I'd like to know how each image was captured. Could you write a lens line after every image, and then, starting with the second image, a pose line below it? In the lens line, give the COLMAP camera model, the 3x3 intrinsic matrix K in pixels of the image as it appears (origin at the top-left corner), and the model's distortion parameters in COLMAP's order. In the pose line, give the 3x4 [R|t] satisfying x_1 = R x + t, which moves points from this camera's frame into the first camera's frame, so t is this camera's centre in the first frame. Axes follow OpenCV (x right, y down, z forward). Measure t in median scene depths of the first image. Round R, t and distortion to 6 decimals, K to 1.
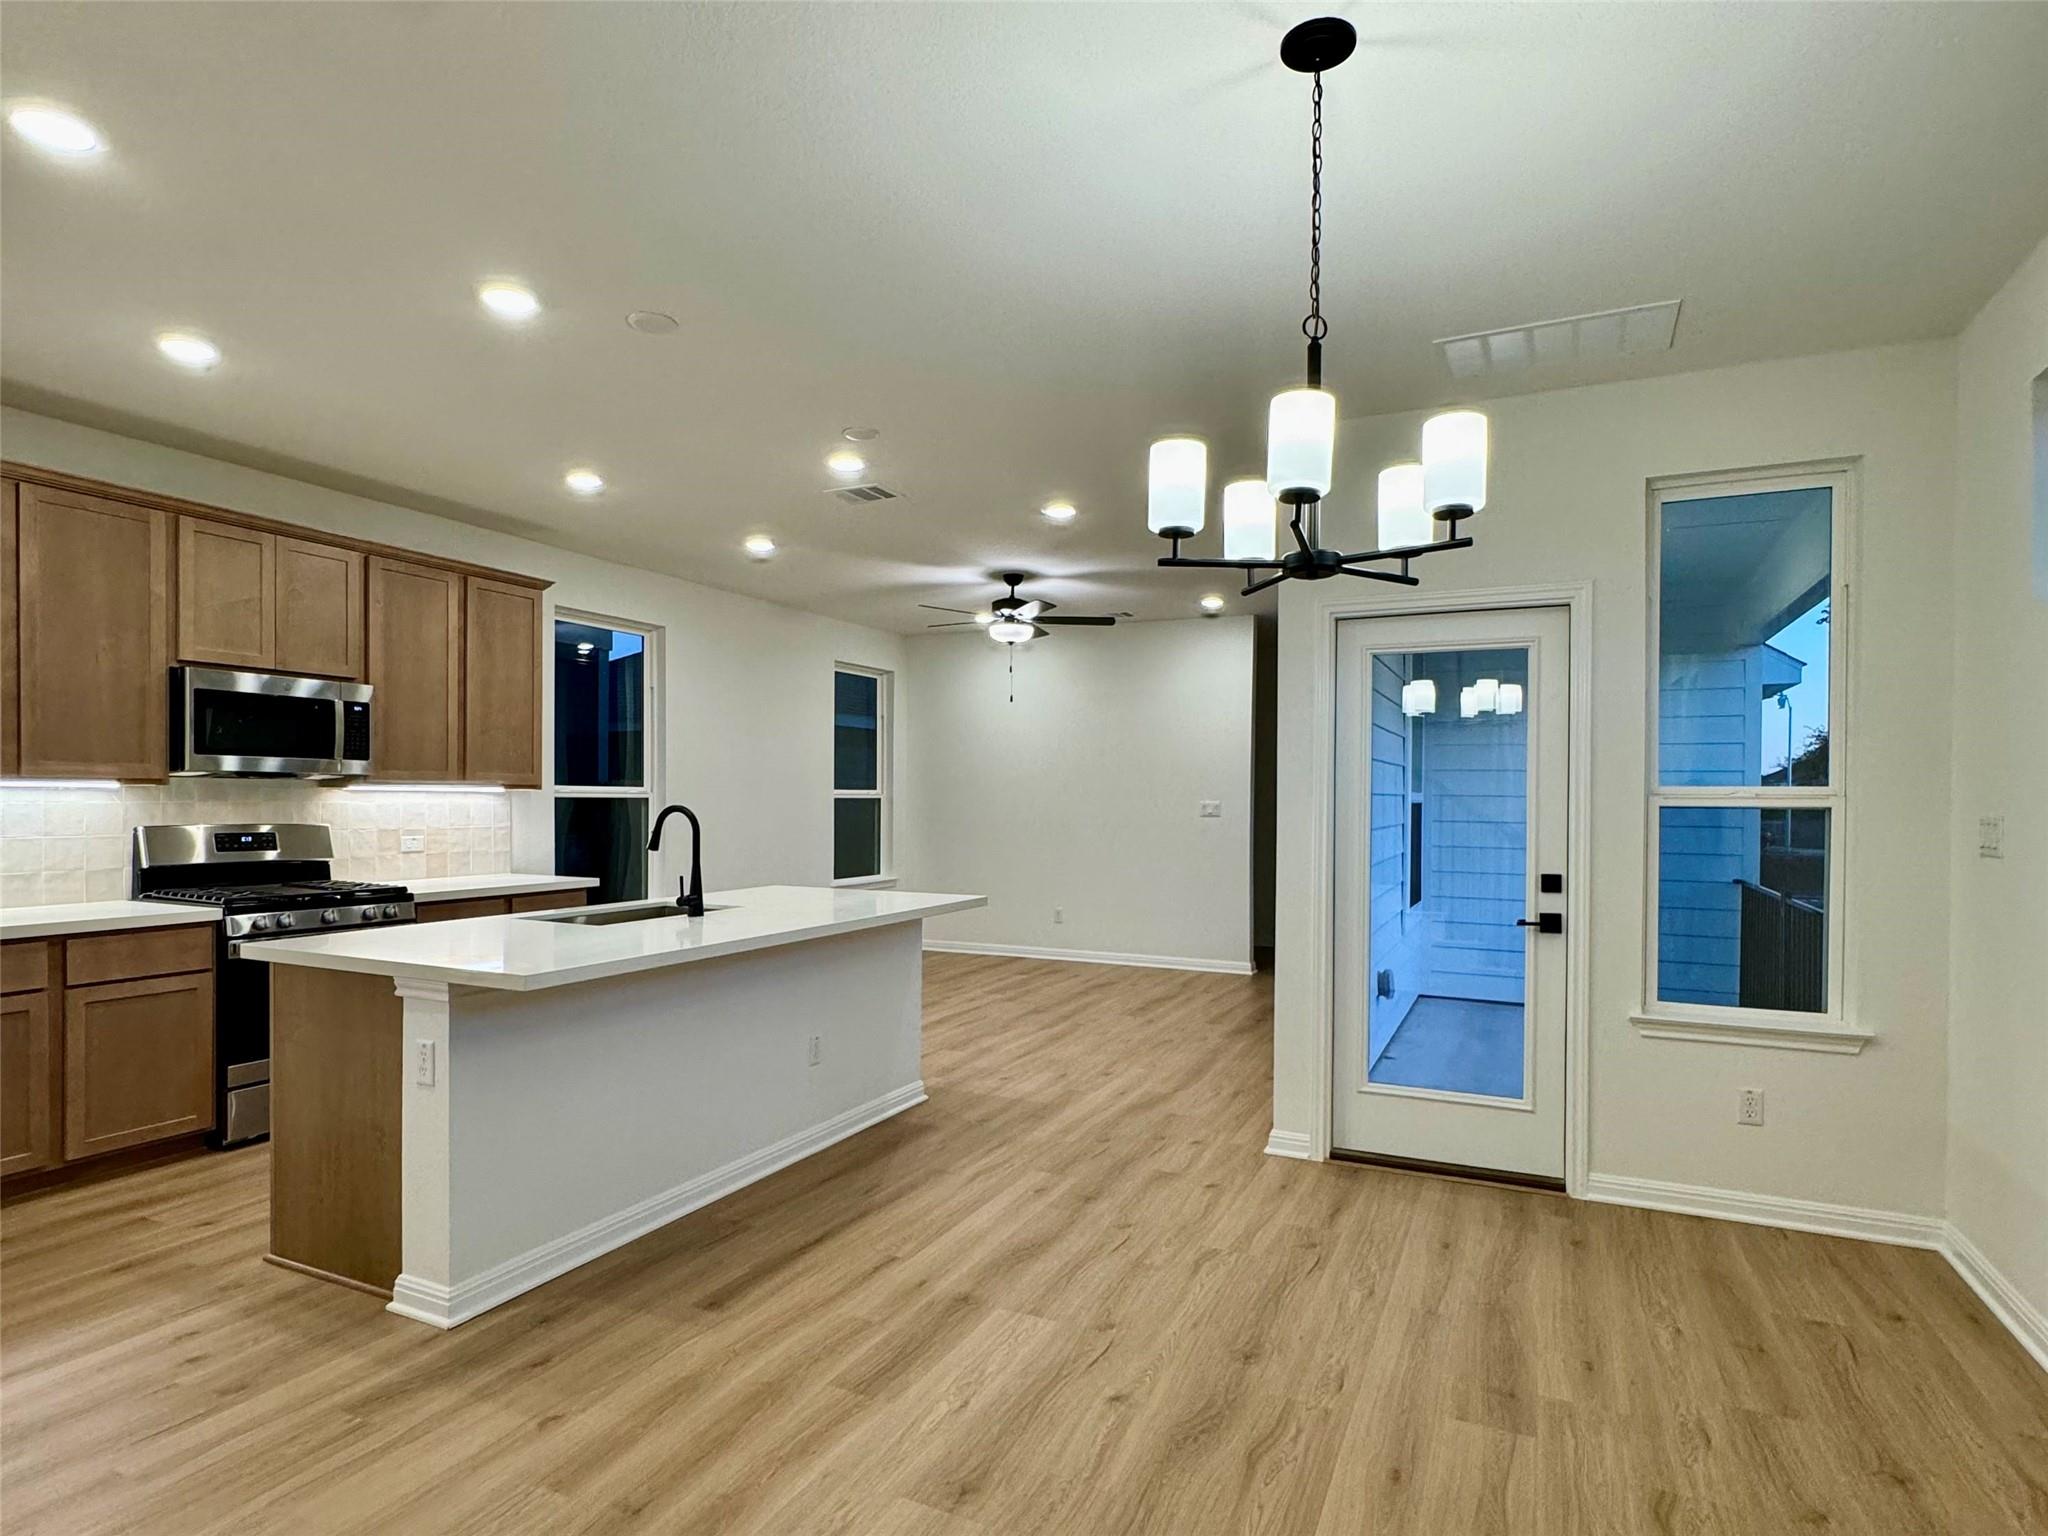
lens RADIAL K [[1103.0, 0, 1017.5], [0, 1103.0, 815.0], [0, 0, 1]] dist [-0.002637, -0.000856]
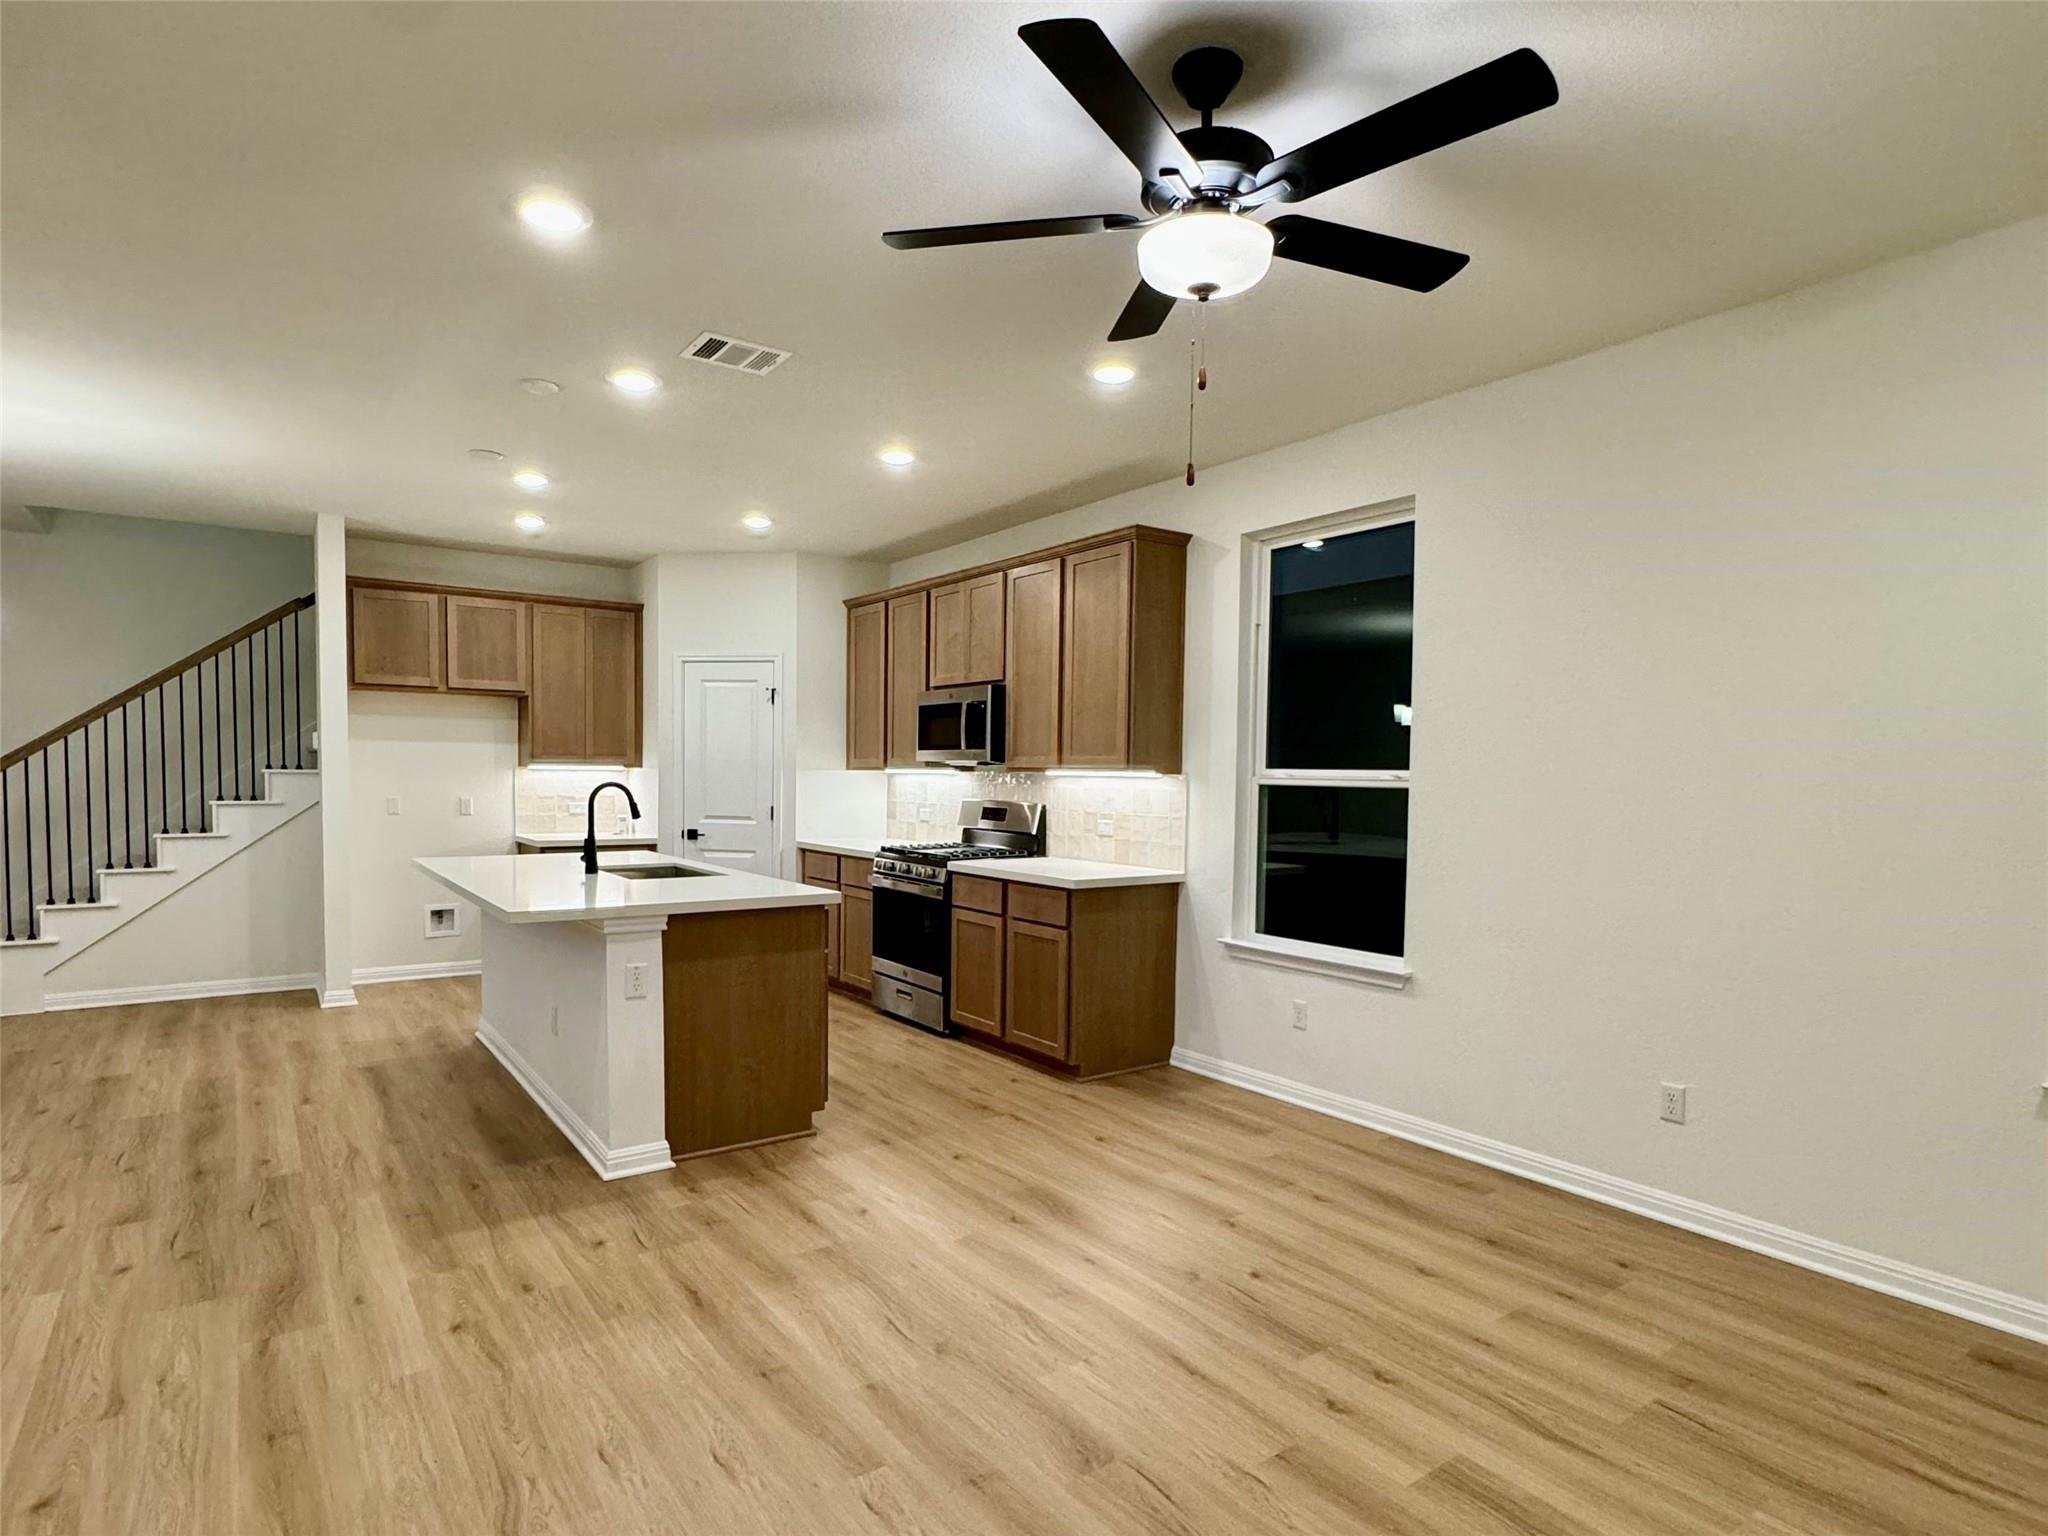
lens RADIAL K [[1103.0, 0, 1017.5], [0, 1103.0, 815.0], [0, 0, 1]] dist [-0.002637, -0.000856]
pose [[-0.488920, 0.018698, -0.872128, 0.413004], [-0.028284, 0.998905, 0.037272, -0.023214], [0.871870, 0.042891, -0.487855, 1.551943]]
